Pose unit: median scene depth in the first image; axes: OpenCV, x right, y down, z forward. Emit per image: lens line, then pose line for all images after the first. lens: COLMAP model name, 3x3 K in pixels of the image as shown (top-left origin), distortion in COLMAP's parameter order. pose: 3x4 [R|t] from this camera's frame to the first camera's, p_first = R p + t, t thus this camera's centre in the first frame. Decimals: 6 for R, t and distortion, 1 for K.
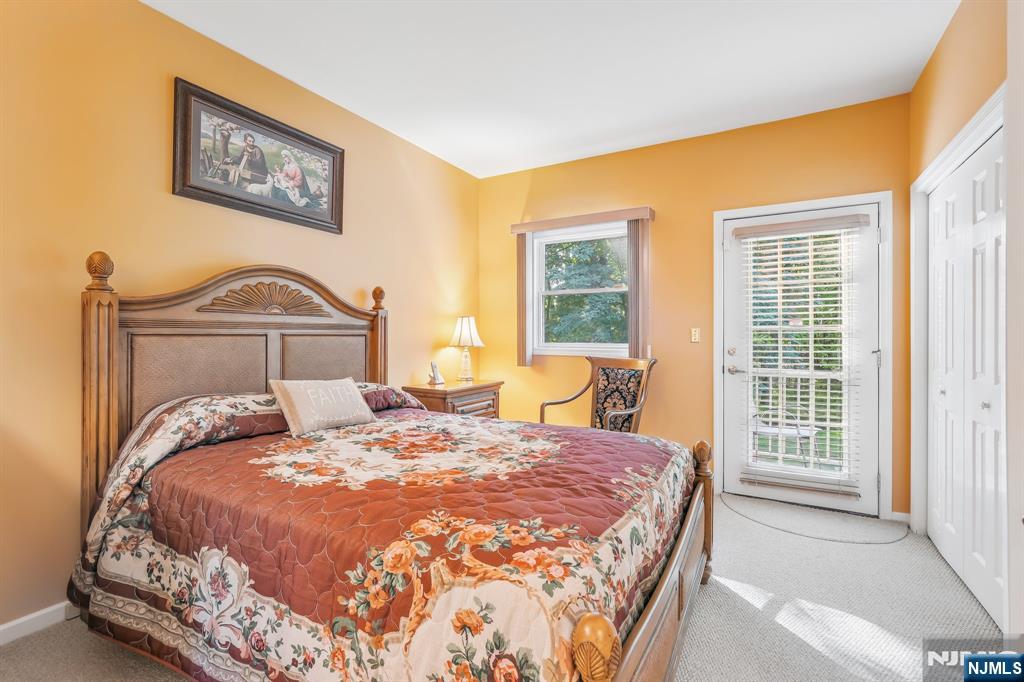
lens RADIAL K [[453.2, 0, 515.7], [0, 453.2, 338.5], [0, 0, 1]] dist [-0.013172, 0.007569]
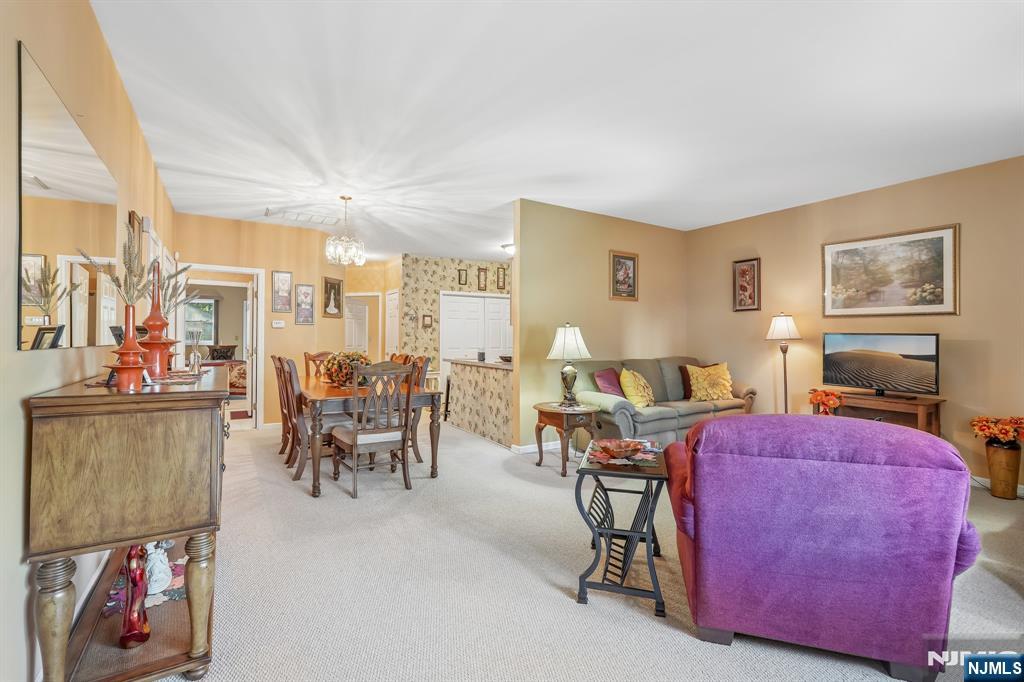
lens RADIAL K [[453.2, 0, 504.5], [0, 453.2, 334.6], [0, 0, 1]] dist [-0.013172, 0.007569]
pose [[0.475137, 0.008397, 0.879872, -2.209677], [-0.003031, 0.999964, -0.007907, -0.008322], [-0.879906, 0.001090, 0.475146, -3.177432]]
